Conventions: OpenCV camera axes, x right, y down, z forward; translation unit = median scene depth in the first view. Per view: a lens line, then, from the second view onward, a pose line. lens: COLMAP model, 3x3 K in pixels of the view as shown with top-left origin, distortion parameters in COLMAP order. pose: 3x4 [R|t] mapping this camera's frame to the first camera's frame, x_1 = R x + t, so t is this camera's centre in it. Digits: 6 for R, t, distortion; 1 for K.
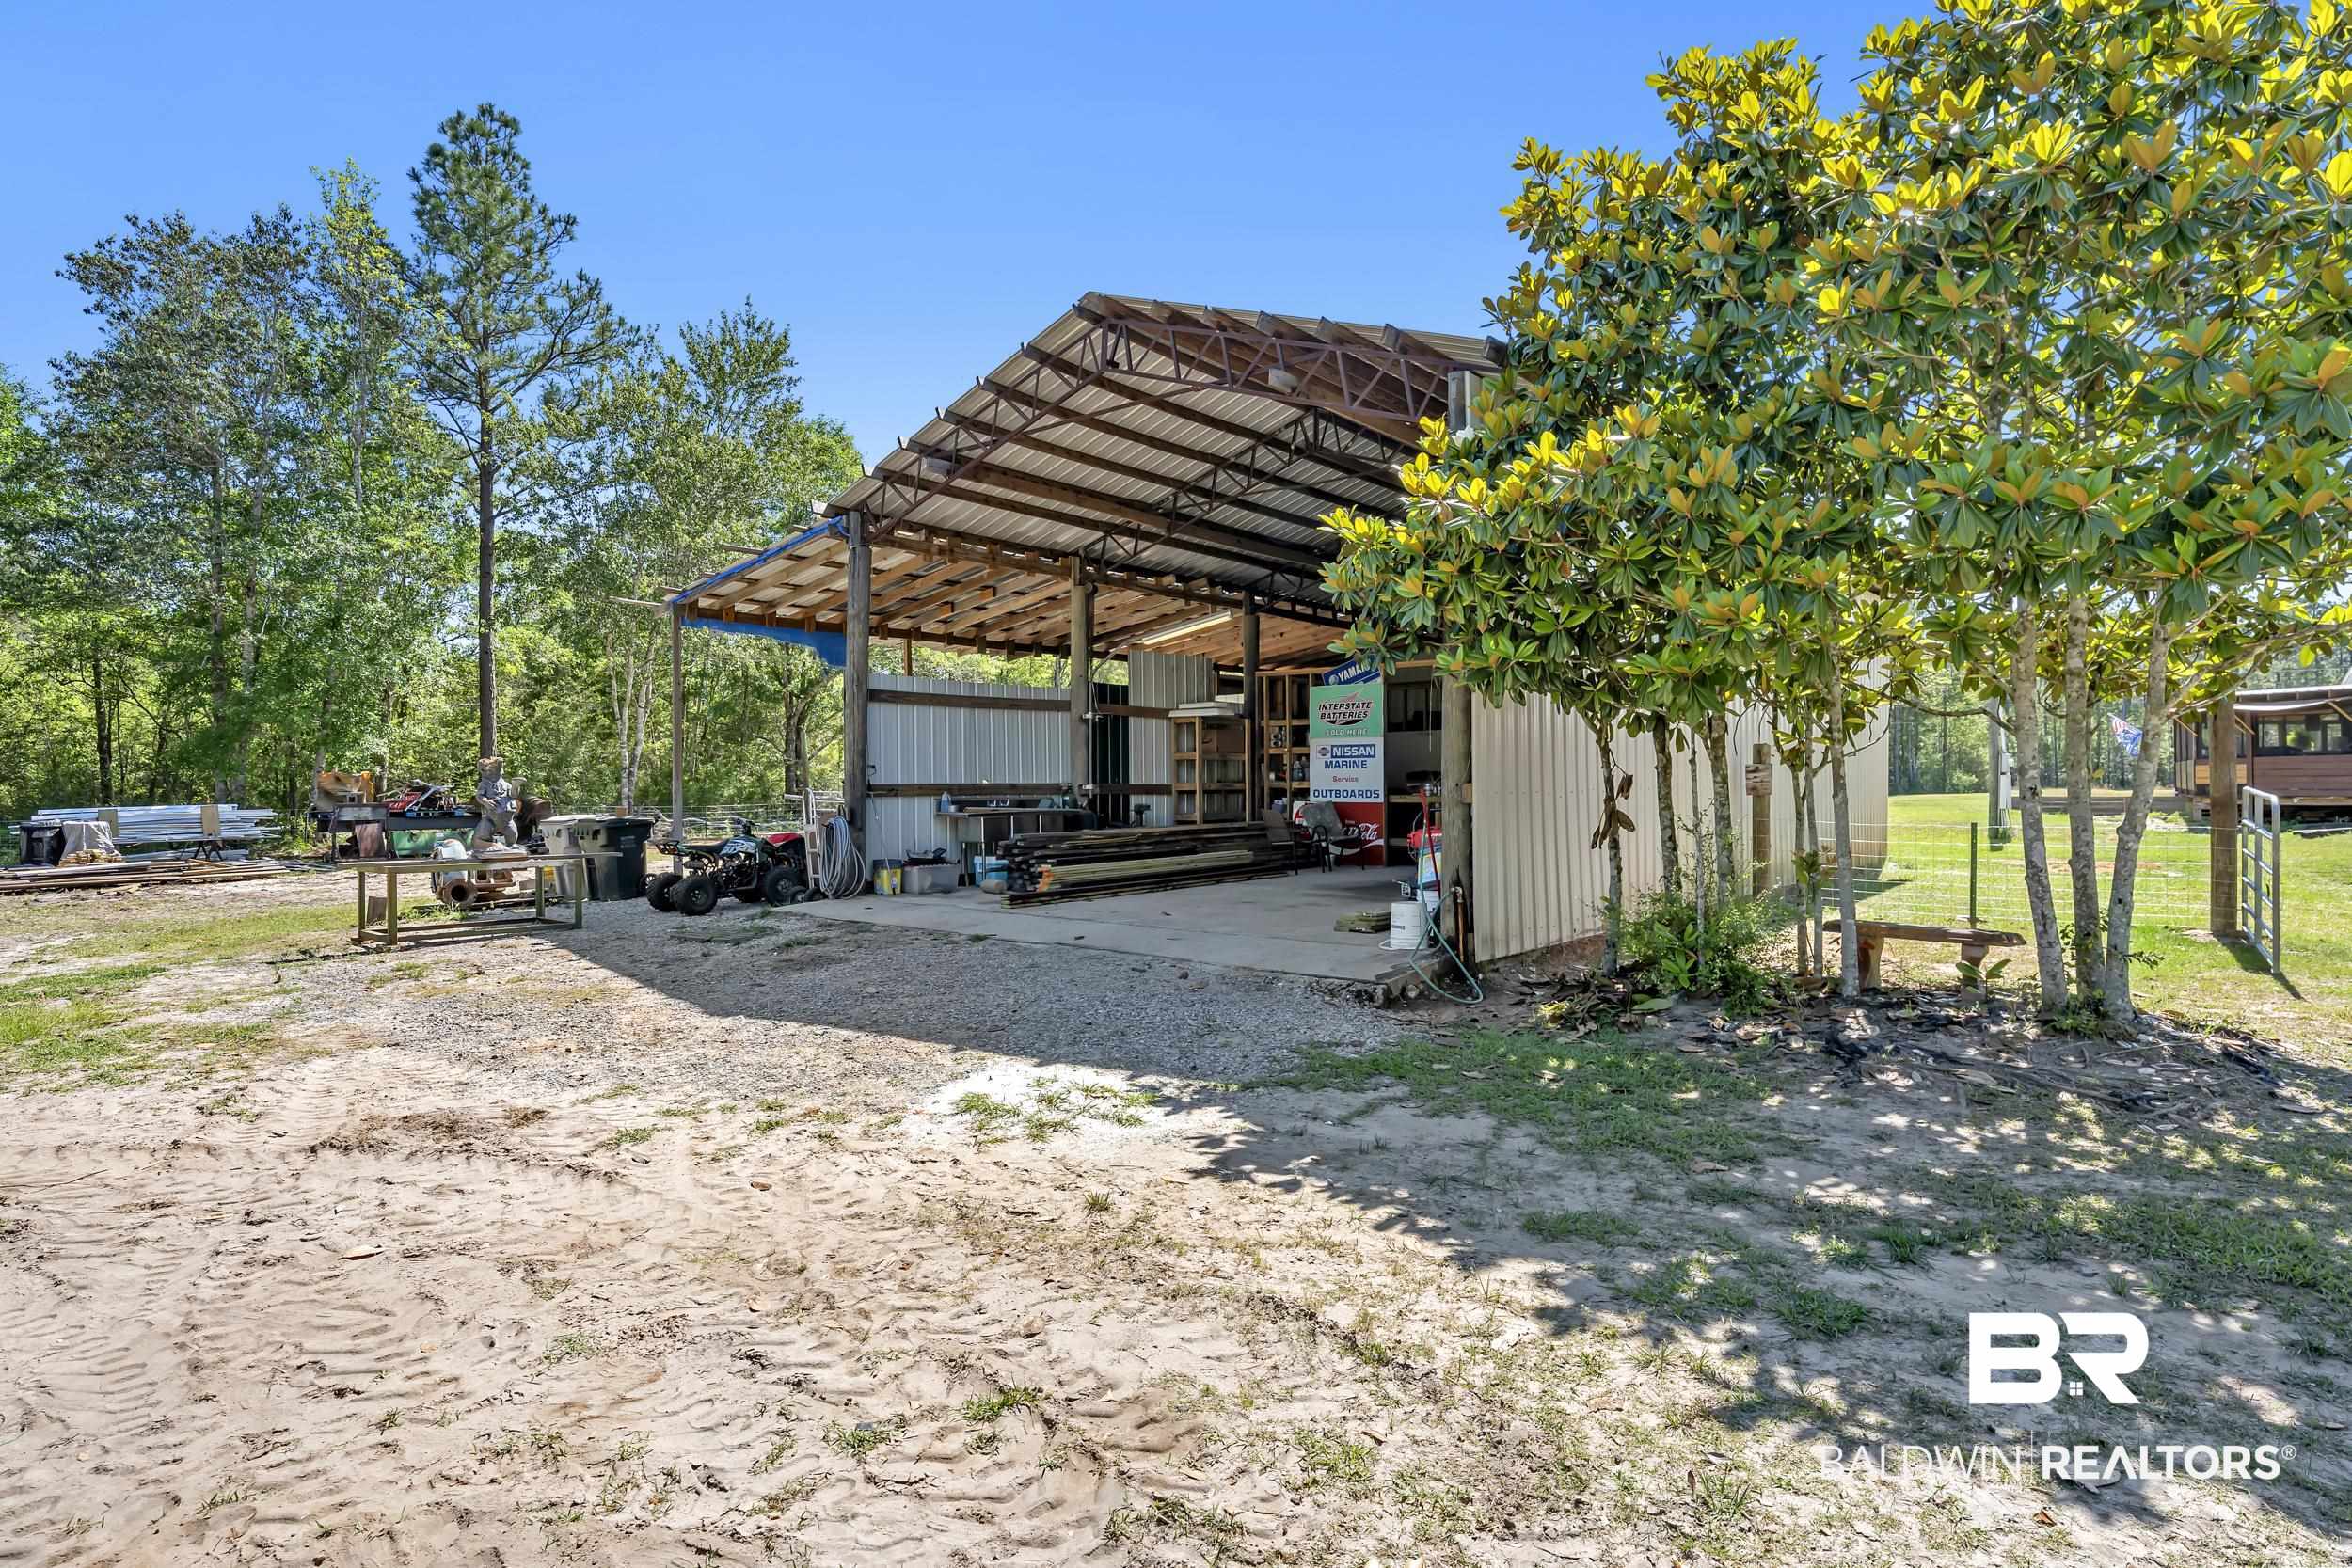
lens RADIAL K [[1093.0, 0, 1176.4], [0, 1093.0, 776.8], [0, 0, 1]] dist [-0.000182, -0.000037]
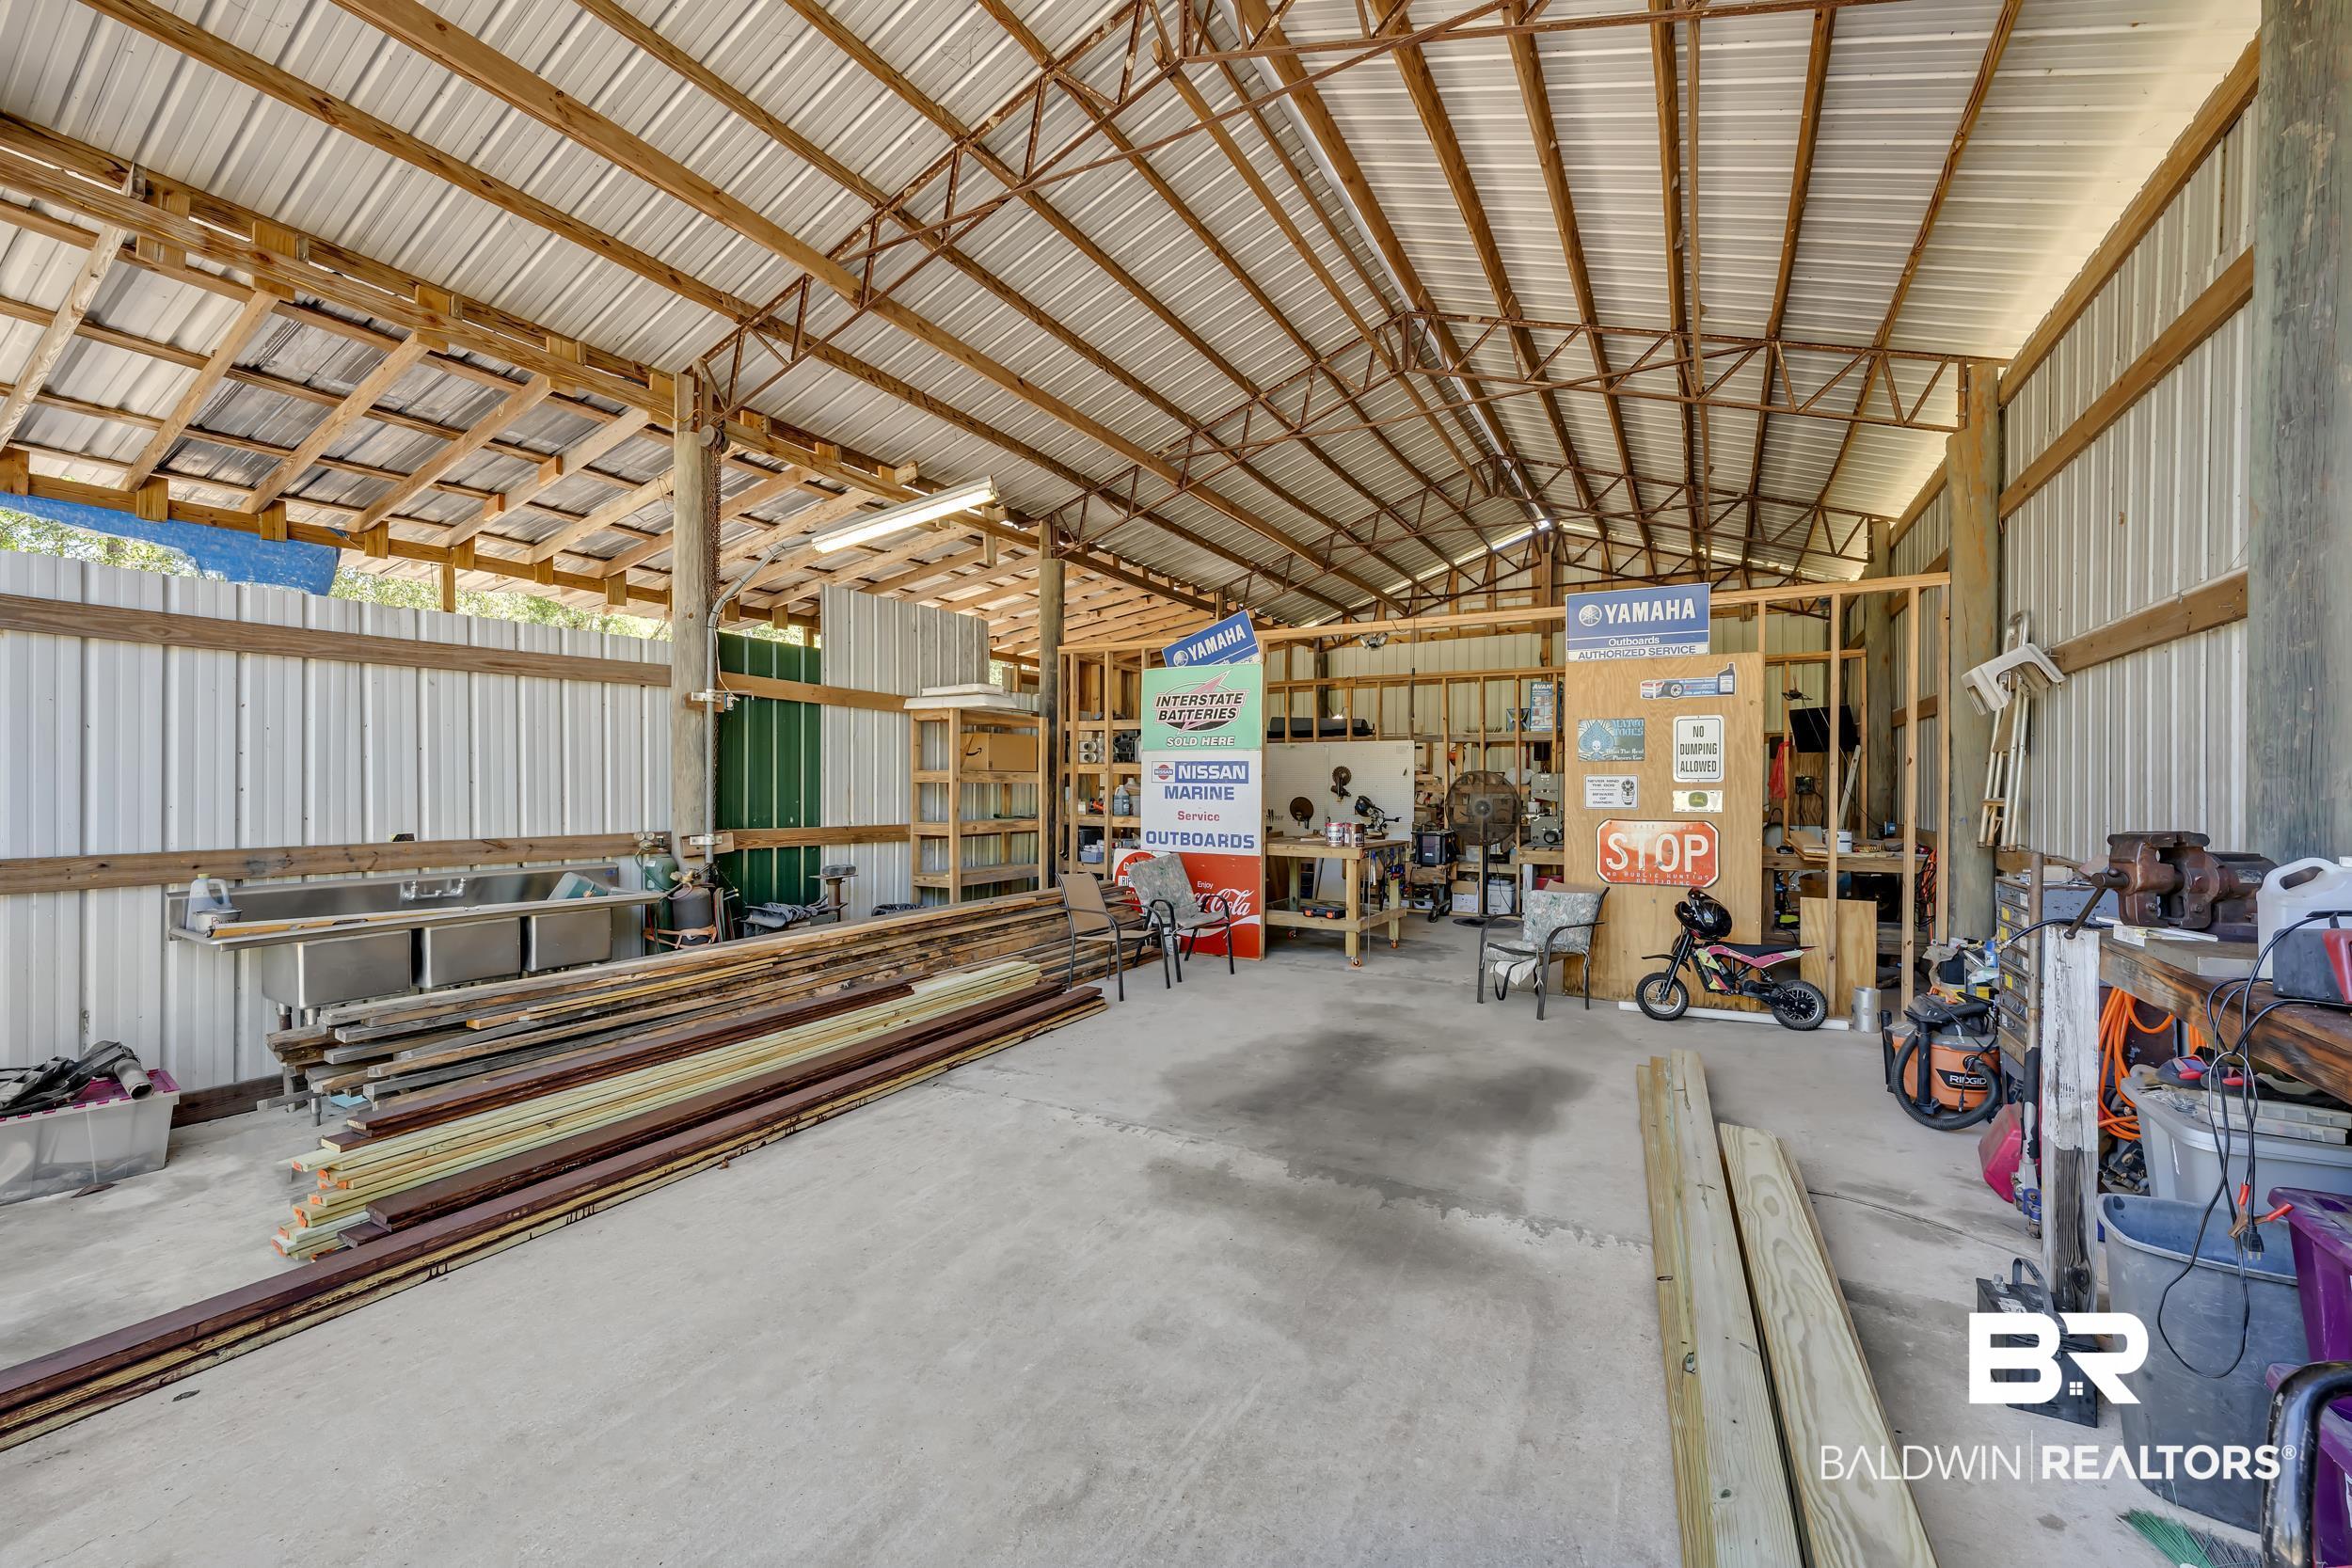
lens RADIAL K [[900.9, 0, 1176.0], [0, 900.9, 784.0], [0, 0, 1]] dist [-0.000395, -0.000037]
pose [[0.982965, 0.011070, 0.183458, 0.047750], [-0.011228, 0.999937, -0.000178, -0.016342], [-0.183449, -0.001885, 0.983027, 0.501313]]
